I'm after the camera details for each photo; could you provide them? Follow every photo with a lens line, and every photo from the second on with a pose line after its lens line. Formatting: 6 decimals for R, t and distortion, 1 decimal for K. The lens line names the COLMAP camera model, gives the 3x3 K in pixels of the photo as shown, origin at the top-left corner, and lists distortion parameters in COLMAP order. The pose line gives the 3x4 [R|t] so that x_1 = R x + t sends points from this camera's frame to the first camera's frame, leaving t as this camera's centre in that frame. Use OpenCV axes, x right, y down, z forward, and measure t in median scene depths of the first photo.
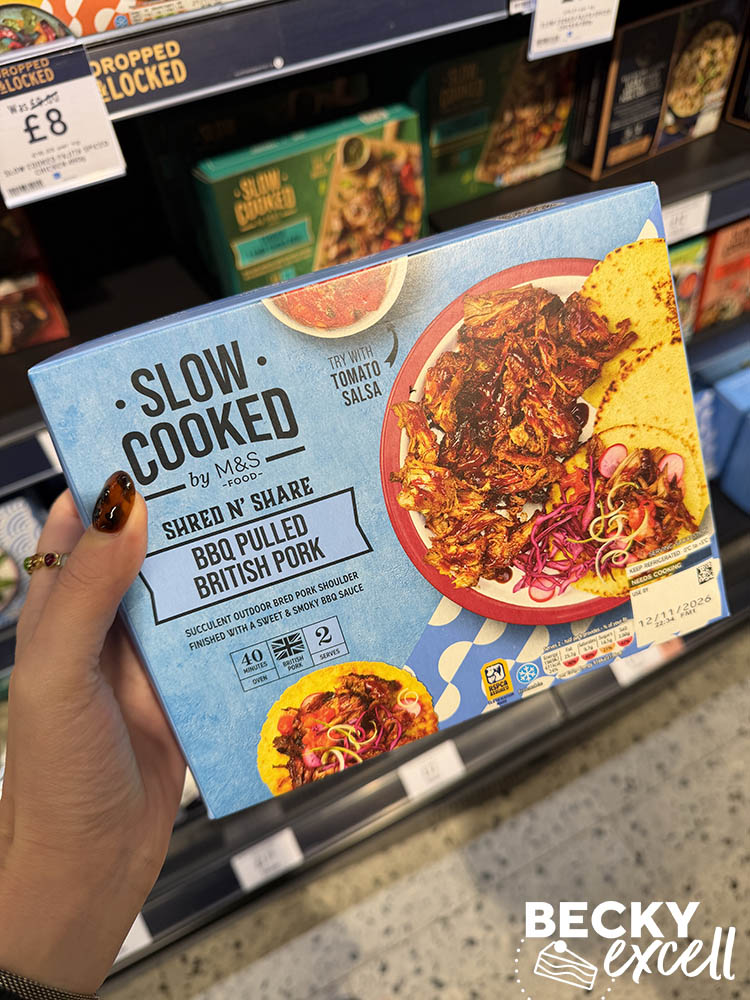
lens RADIAL K [[715.7, 0, 357.8], [0, 715.7, 506.0], [0, 0, 1]] dist [-0.026884, 0.007163]
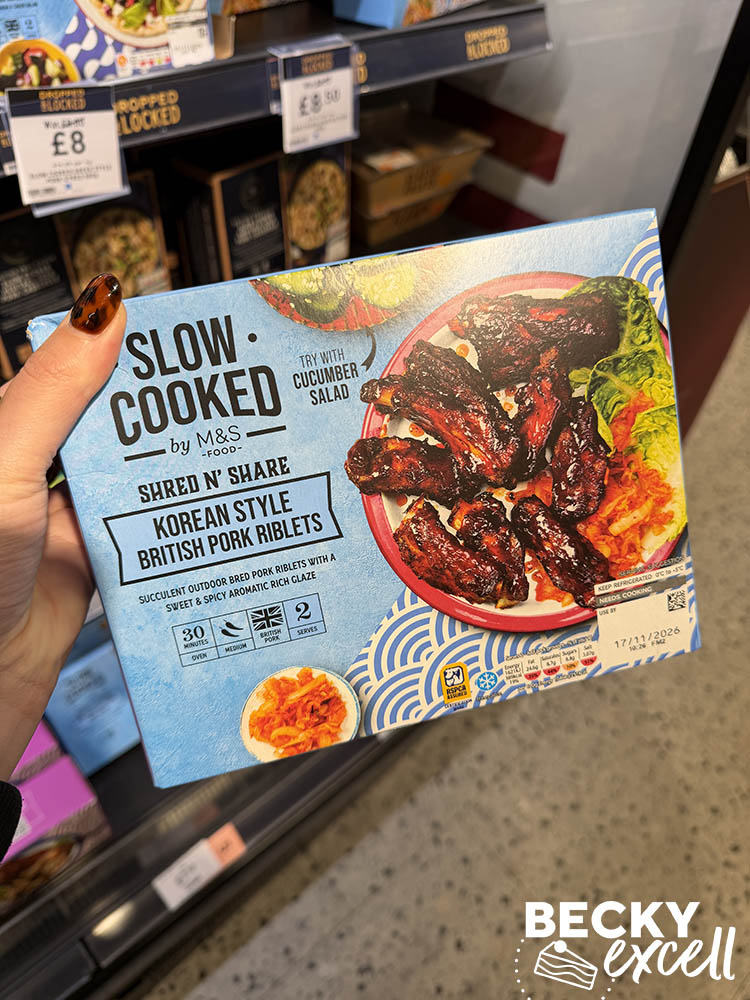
lens RADIAL K [[715.7, 0, 369.9], [0, 715.7, 499.9], [0, 0, 1]] dist [-0.026884, 0.007163]
pose [[0.963770, -0.097401, 0.248316, 0.388347], [0.115926, 0.991378, -0.061074, -0.152242], [-0.240227, 0.087647, 0.966752, 0.046005]]
